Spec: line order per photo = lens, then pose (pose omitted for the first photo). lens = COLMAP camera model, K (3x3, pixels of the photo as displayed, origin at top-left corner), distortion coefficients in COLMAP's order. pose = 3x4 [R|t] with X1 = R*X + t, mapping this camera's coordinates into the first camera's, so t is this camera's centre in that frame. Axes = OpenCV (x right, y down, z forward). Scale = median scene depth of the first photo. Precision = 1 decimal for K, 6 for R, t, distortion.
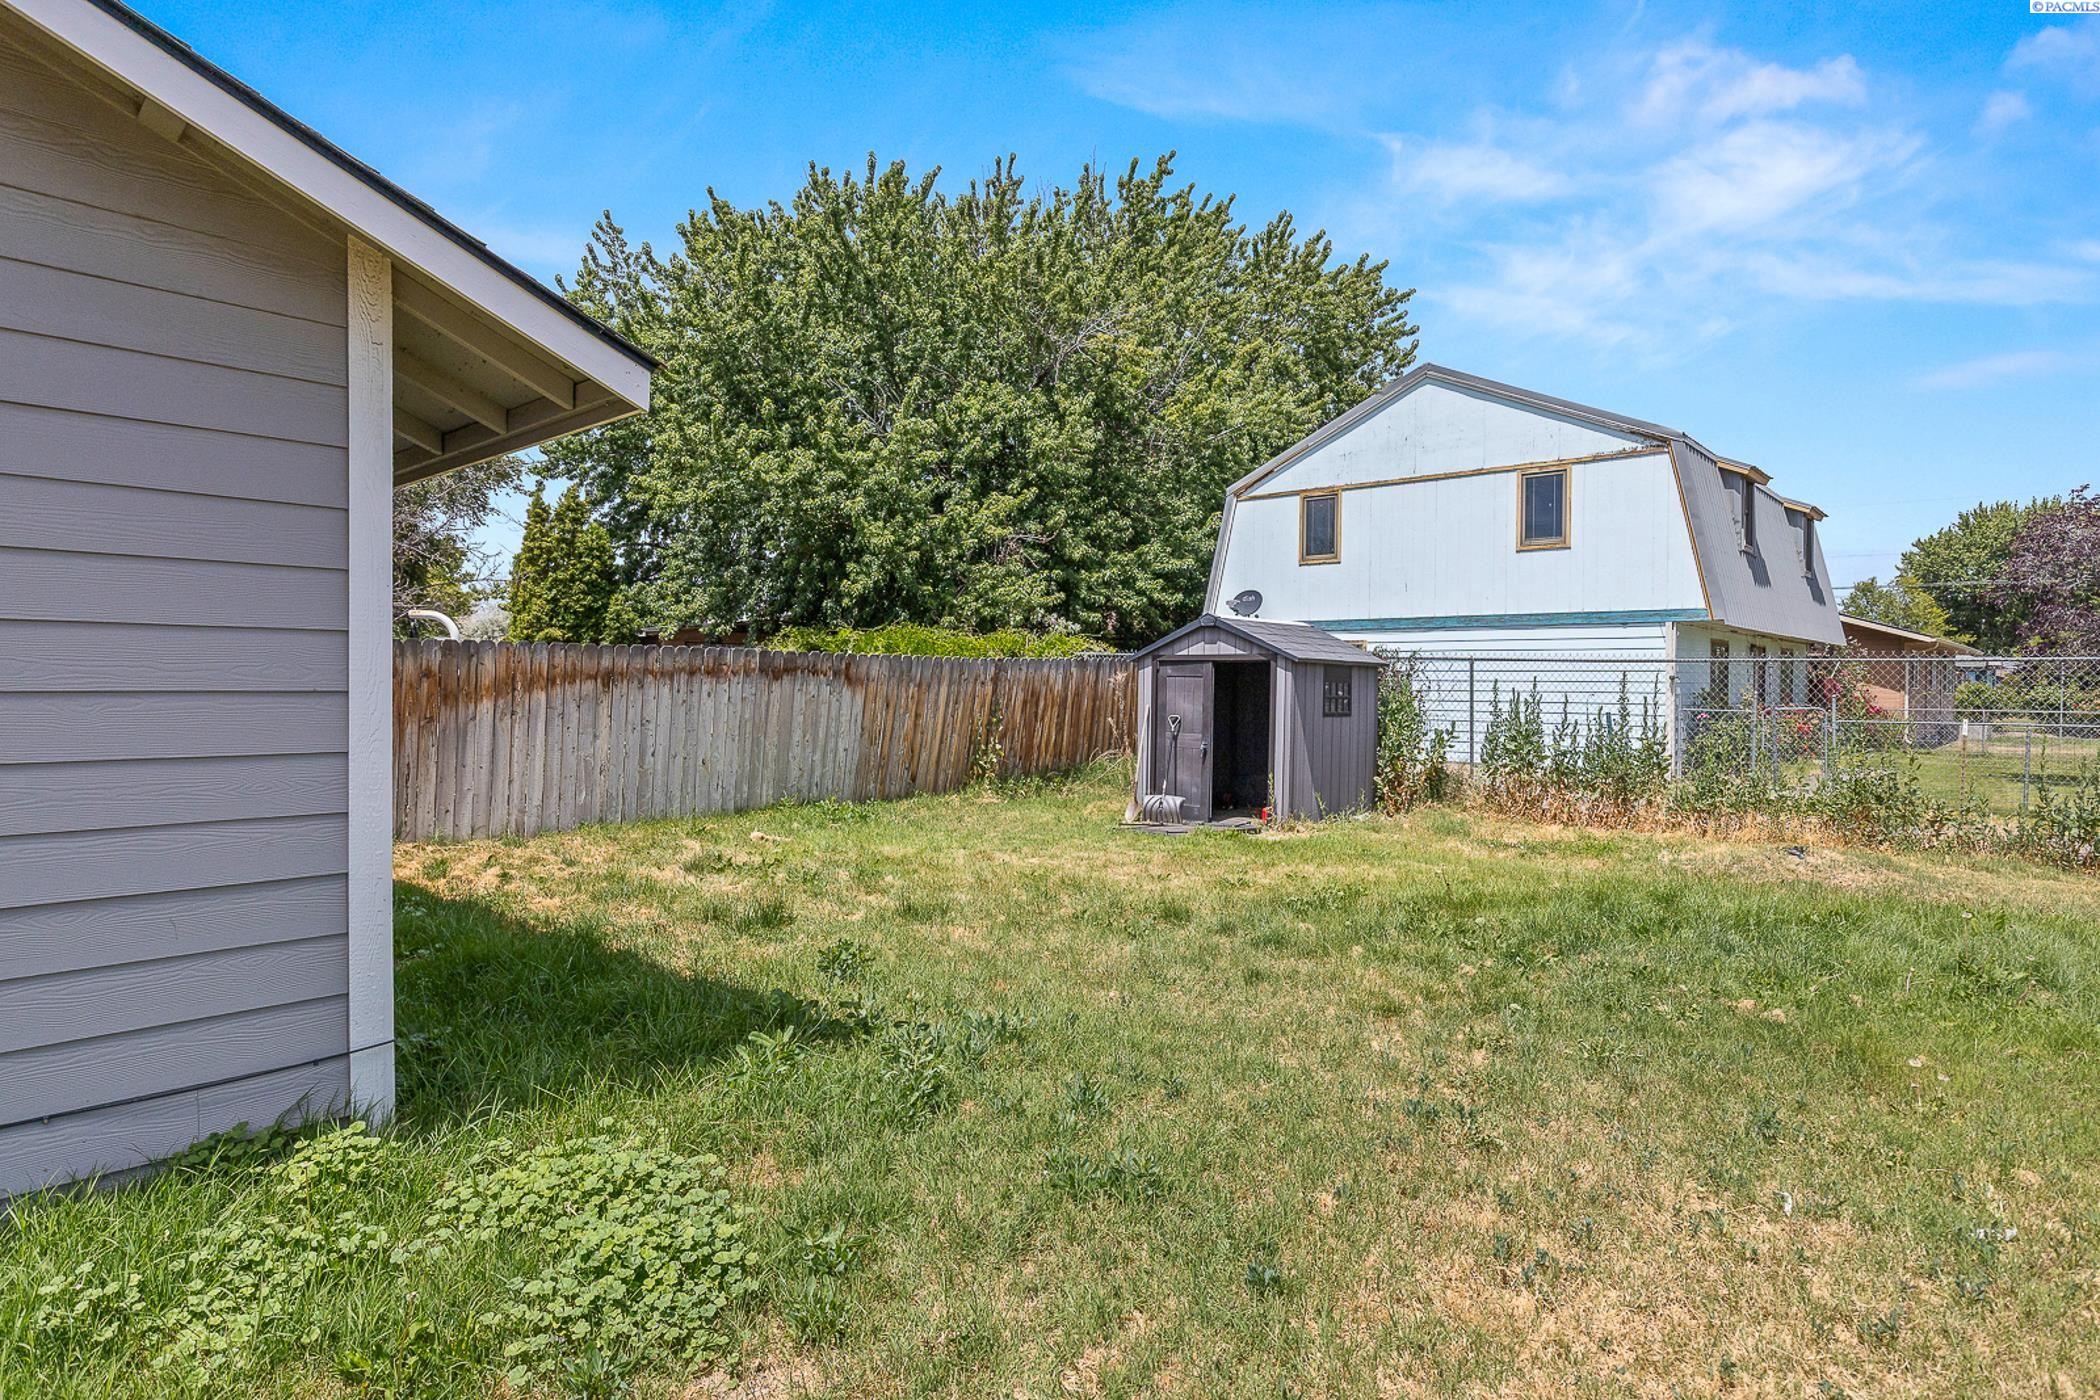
lens RADIAL K [[1155.6, 0, 1050.0], [0, 1155.6, 681.4], [0, 0, 1]] dist [0.000025, -0.000205]
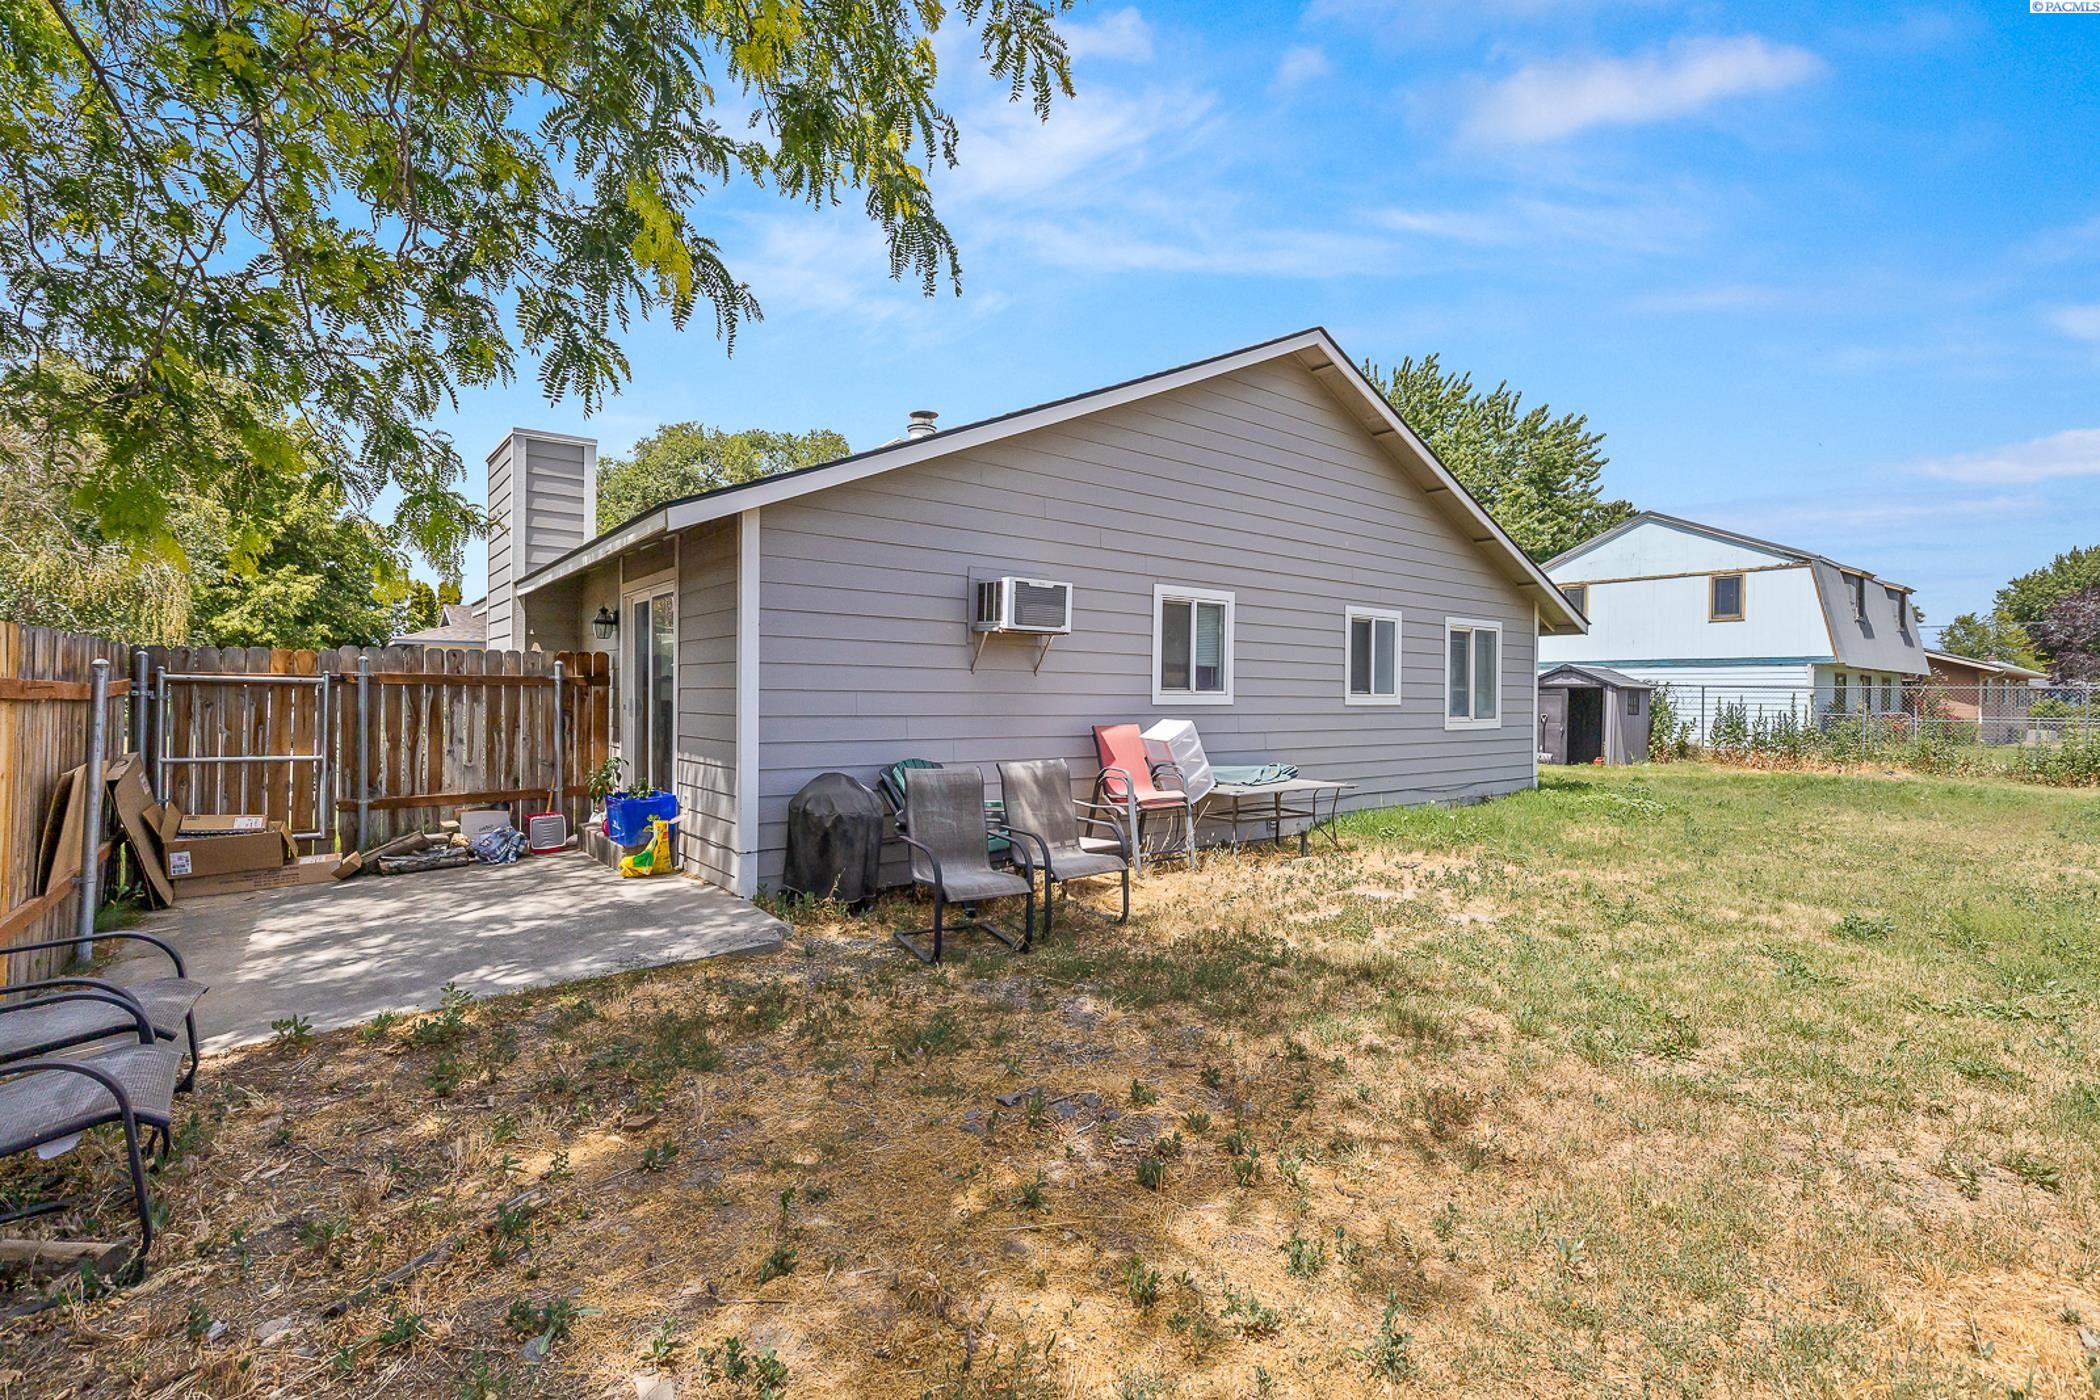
lens RADIAL K [[942.5, 0, 1050.0], [0, 942.5, 700.0], [0, 0, 1]] dist [0.001008, 0.000158]
pose [[0.987468, 0.002502, -0.157797, -0.350566], [-0.002120, 0.999994, 0.002587, 0.001781], [0.157802, -0.002220, 0.987468, -0.553096]]
